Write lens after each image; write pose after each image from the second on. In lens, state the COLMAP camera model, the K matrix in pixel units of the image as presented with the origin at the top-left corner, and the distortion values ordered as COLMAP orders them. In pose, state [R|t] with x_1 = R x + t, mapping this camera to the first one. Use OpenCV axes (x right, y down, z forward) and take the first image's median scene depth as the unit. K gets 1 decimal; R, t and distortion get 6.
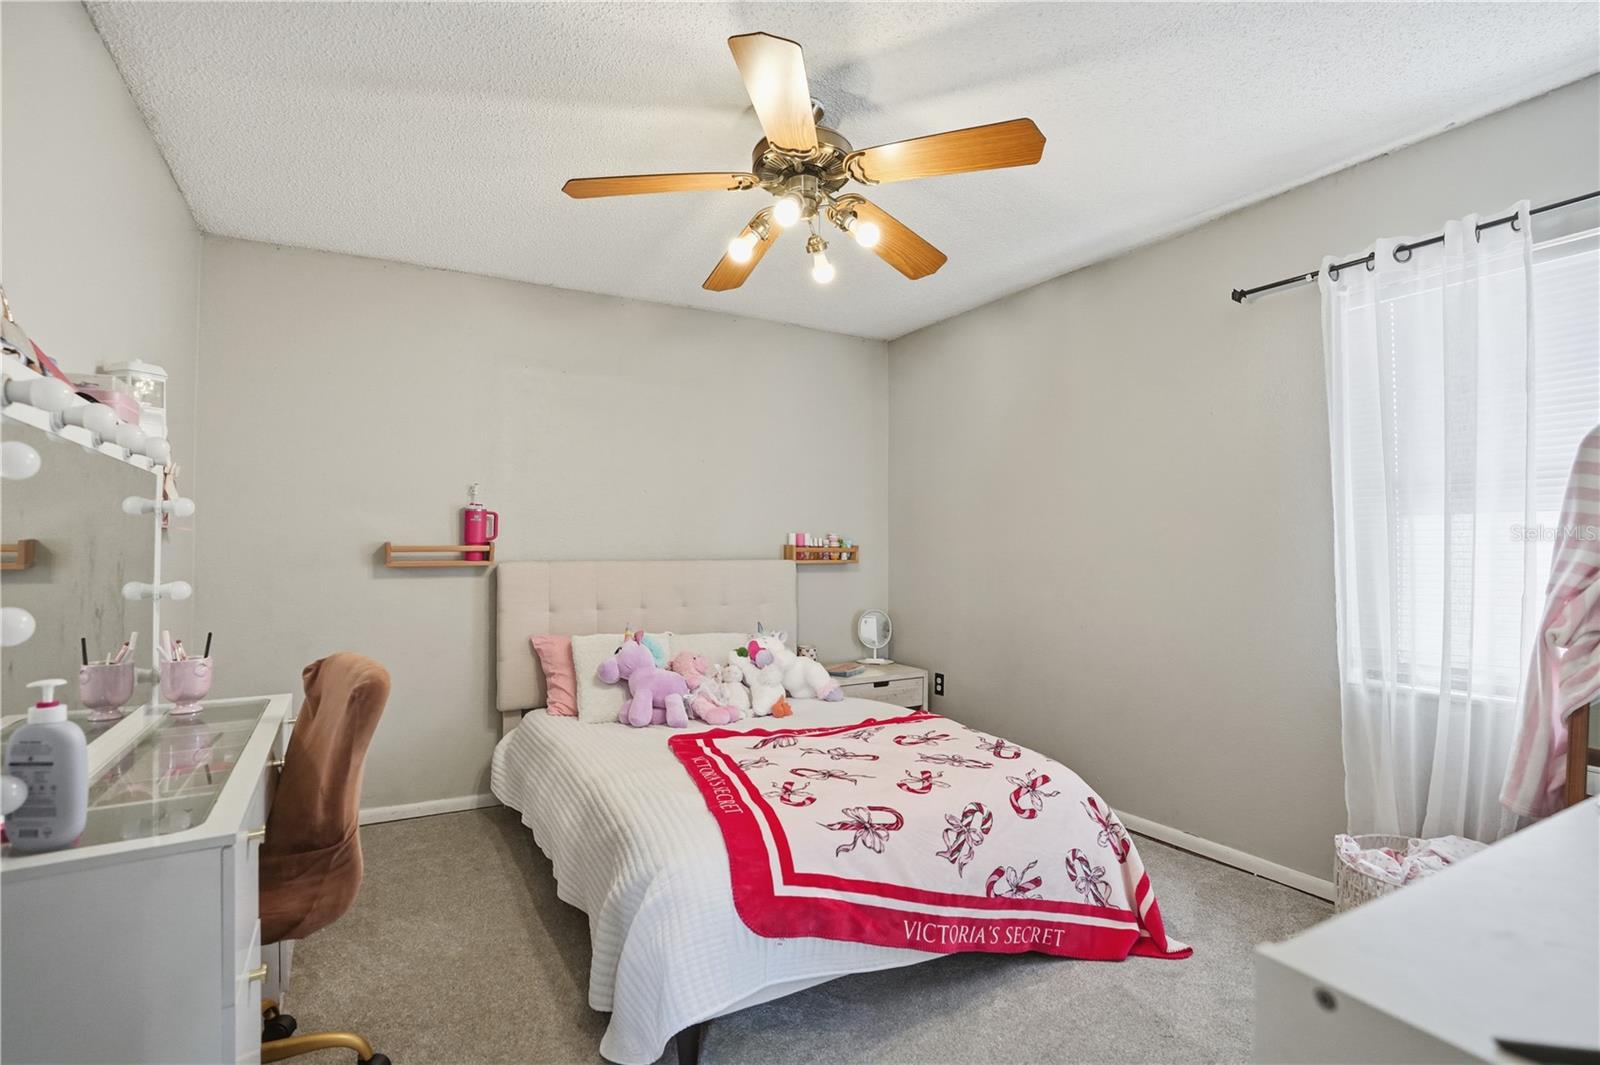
lens RADIAL K [[747.8, 0, 787.4], [0, 747.8, 534.7], [0, 0, 1]] dist [-0.045476, 0.006594]
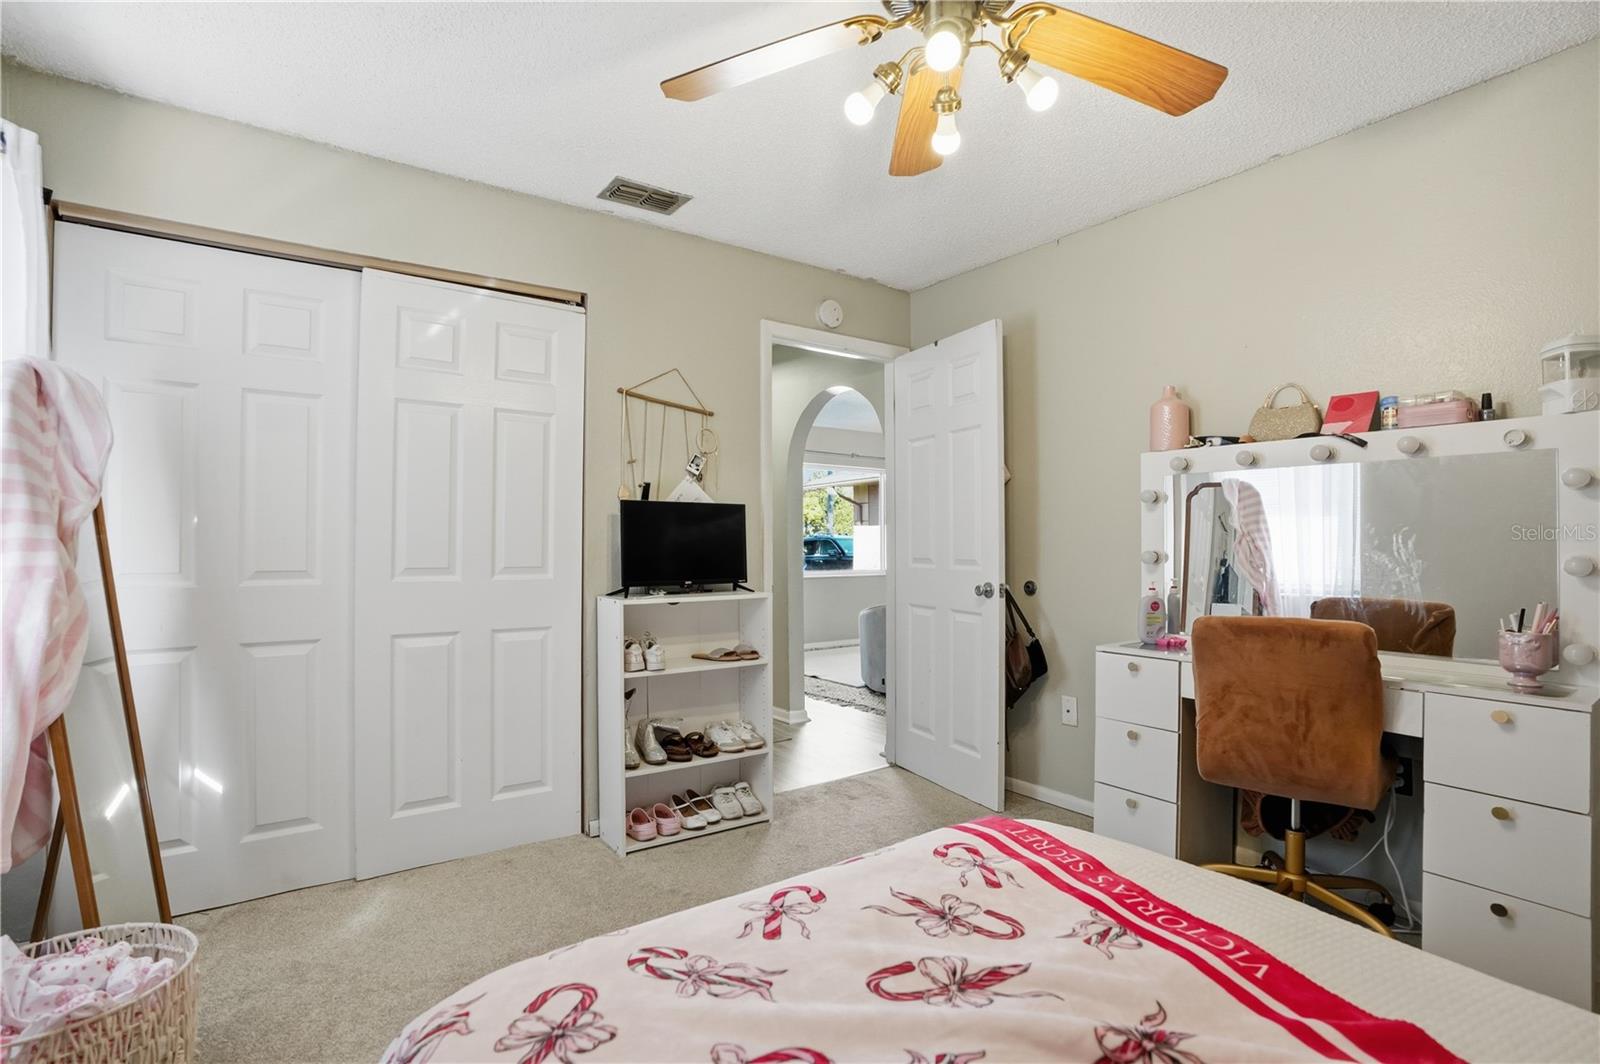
lens RADIAL K [[747.8, 0, 799.4], [0, 747.8, 539.9], [0, 0, 1]] dist [-0.045476, 0.006594]
pose [[-0.994113, 0.002552, -0.108317, 0.227023], [0.005558, 0.999607, -0.027461, 0.053962], [0.108204, -0.027901, -0.993737, 1.560690]]
